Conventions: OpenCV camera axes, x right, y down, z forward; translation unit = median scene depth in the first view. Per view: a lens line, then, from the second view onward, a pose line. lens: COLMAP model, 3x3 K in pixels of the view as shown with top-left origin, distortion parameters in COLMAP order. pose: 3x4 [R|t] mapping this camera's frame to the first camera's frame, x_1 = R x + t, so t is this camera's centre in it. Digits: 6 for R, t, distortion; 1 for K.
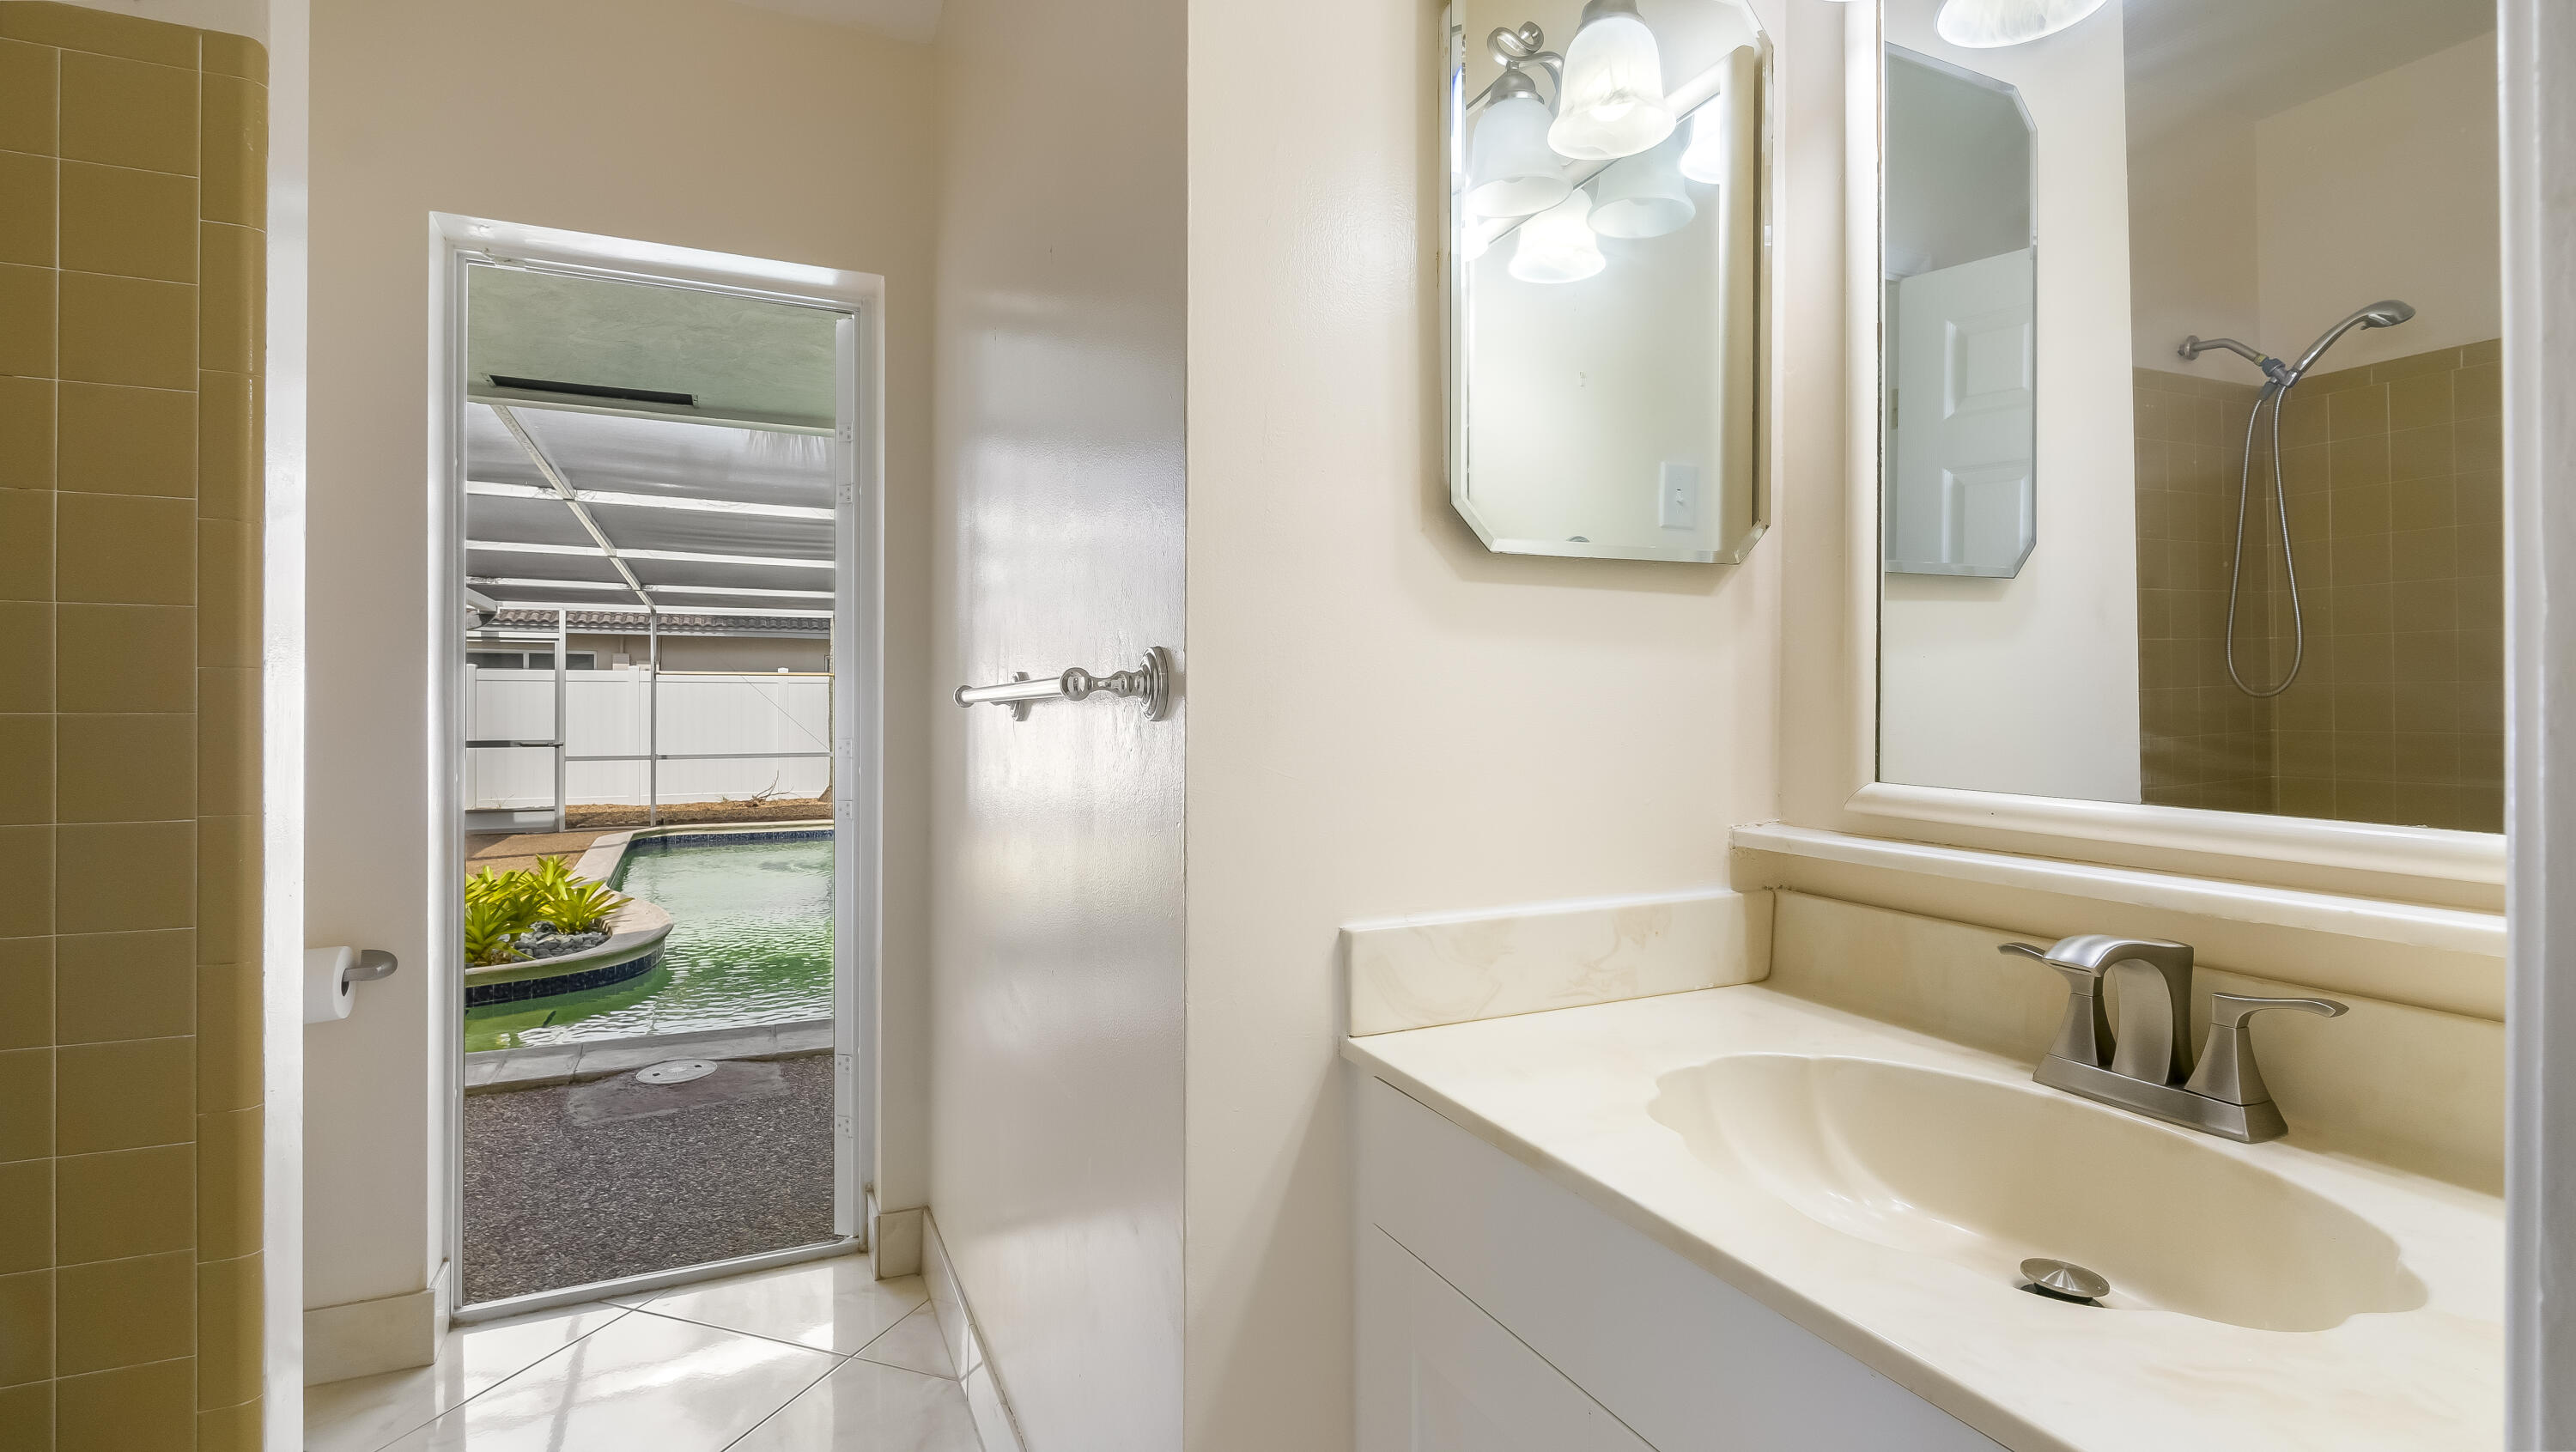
lens RADIAL K [[1187.3, 0, 1288.2], [0, 1187.3, 700.9], [0, 0, 1]] dist [-0.002794, -0.000242]
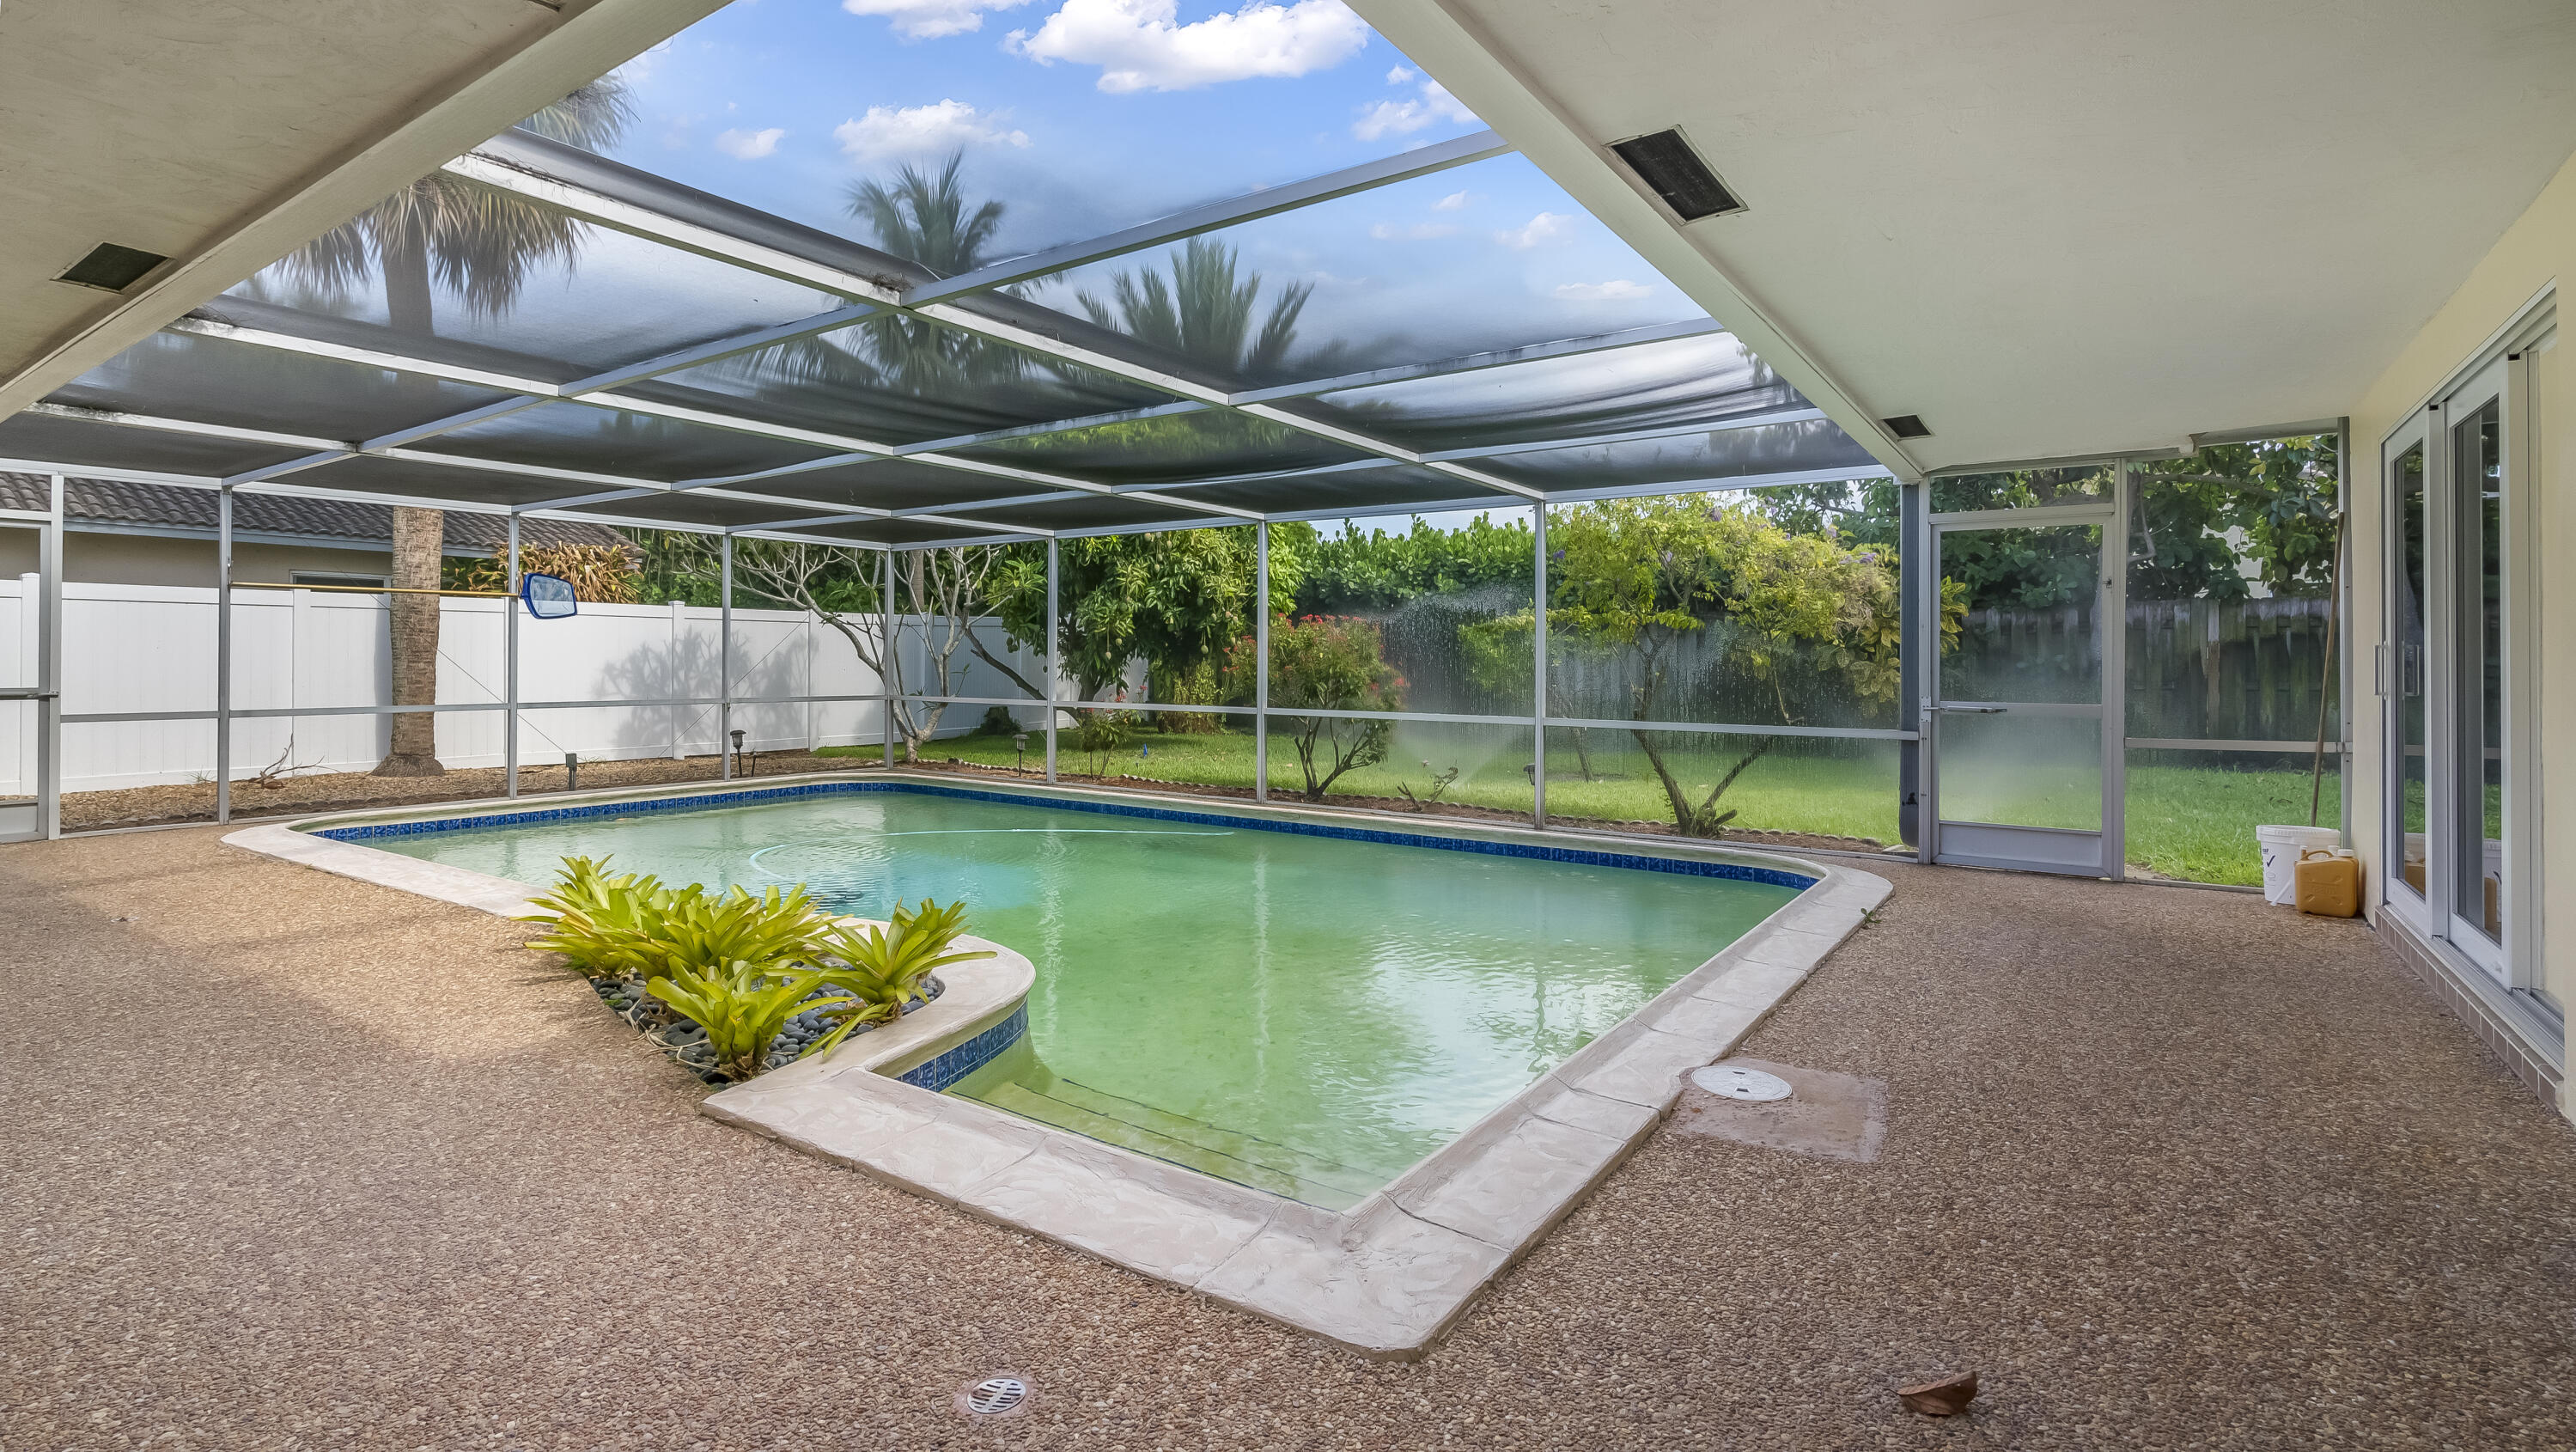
lens RADIAL K [[1200.8, 0, 1290.5], [0, 1200.8, 653.0], [0, 0, 1]] dist [-0.005434, -0.000598]
pose [[0.865984, 0.005046, 0.500046, -0.489857], [-0.005774, 0.999983, -0.000090, 0.014957], [-0.500038, -0.002809, 0.865999, 0.200142]]
